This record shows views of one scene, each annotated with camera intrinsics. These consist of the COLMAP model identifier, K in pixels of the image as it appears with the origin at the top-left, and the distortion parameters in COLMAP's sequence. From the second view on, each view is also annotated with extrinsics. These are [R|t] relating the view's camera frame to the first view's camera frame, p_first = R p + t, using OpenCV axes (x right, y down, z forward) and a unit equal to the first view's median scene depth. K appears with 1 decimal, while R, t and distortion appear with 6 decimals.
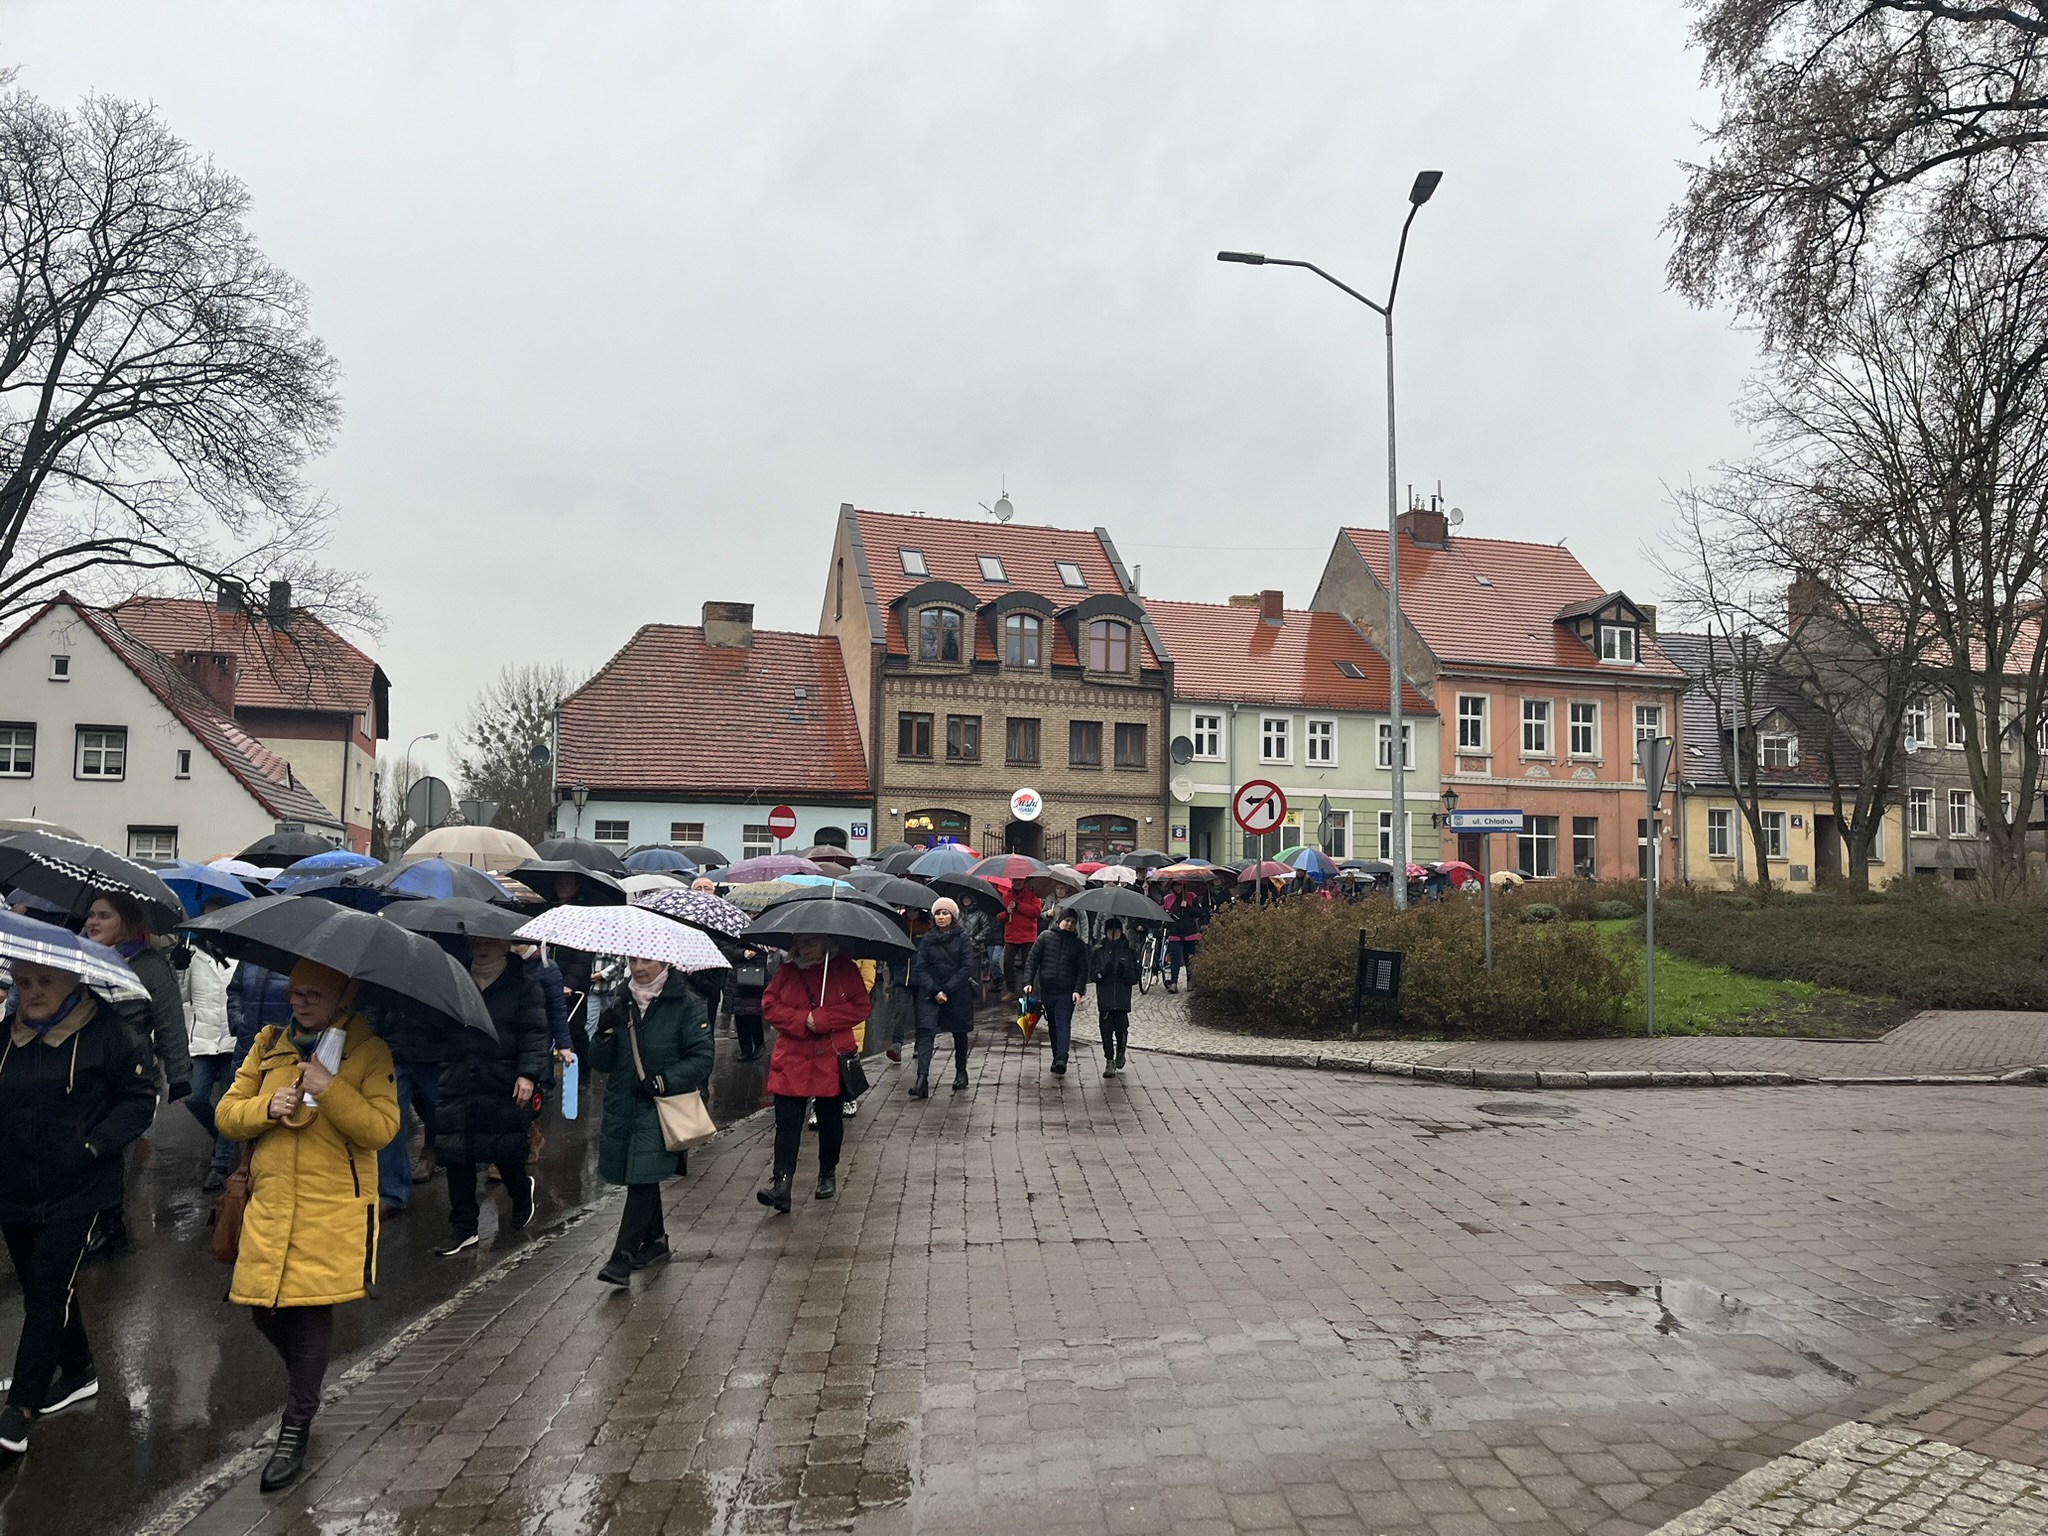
lens RADIAL K [[1558.6, 0, 1024.0], [0, 1558.6, 768.0], [0, 0, 1]] dist [0.075357, -0.097226]
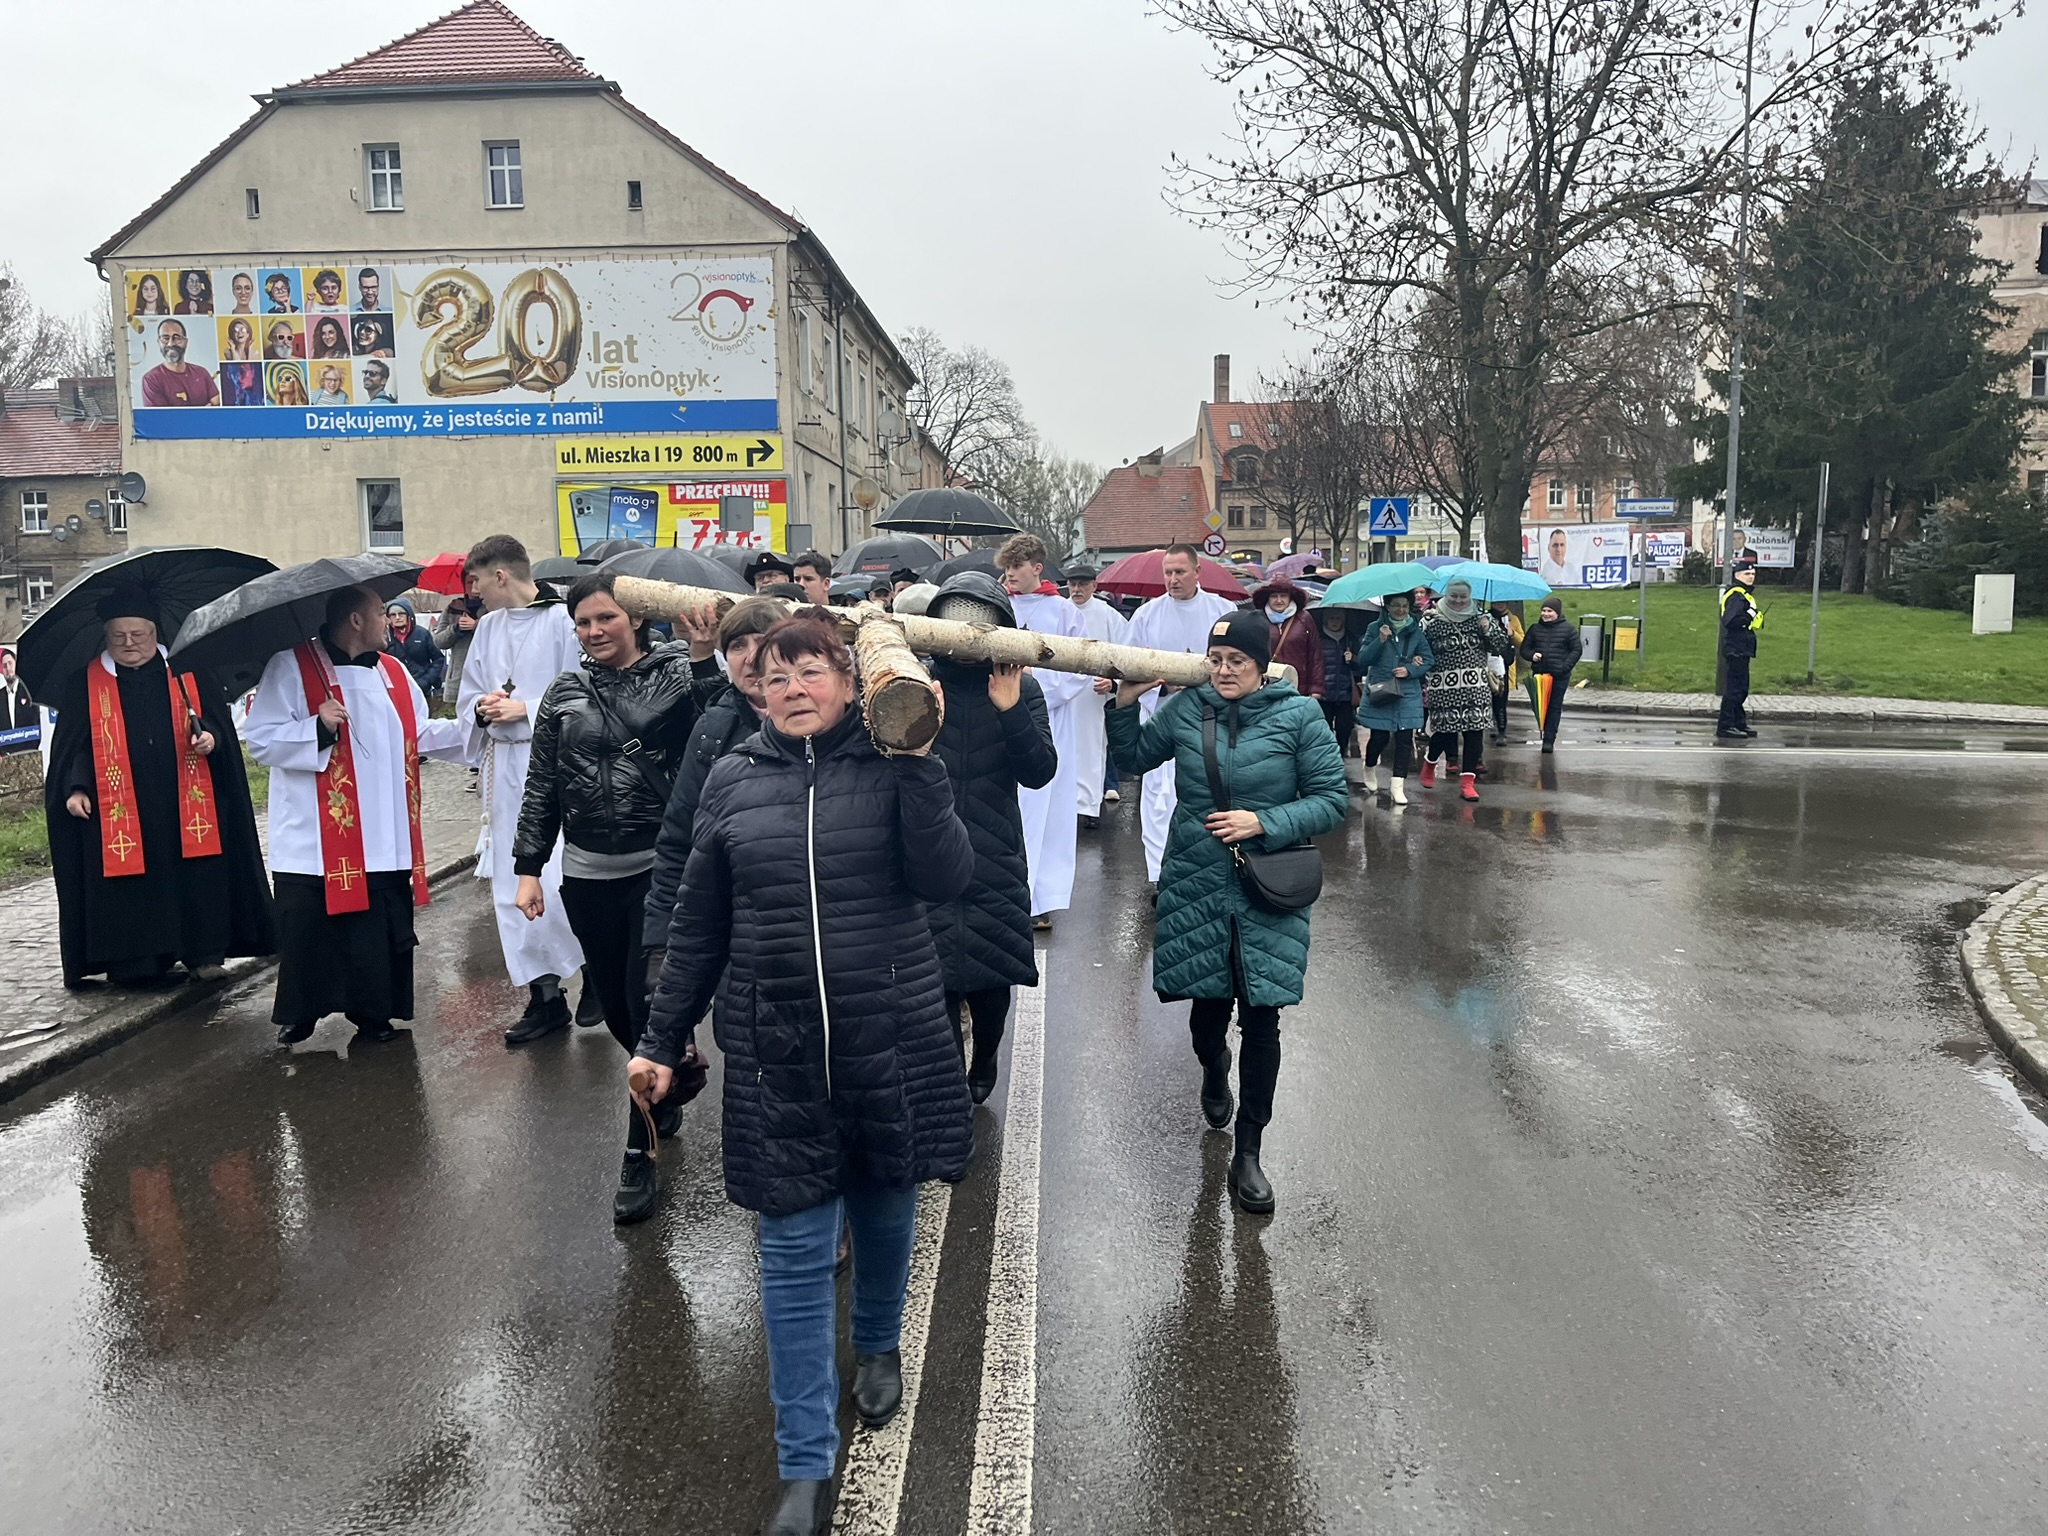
lens RADIAL K [[1558.6, 0, 1024.0], [0, 1558.6, 768.0], [0, 0, 1]] dist [0.075357, -0.097226]
pose [[0.969674, -0.017702, -0.243758, 0.175155], [0.052671, 0.989073, 0.137698, 0.010590], [0.238657, -0.146361, 0.960011, -1.274206]]
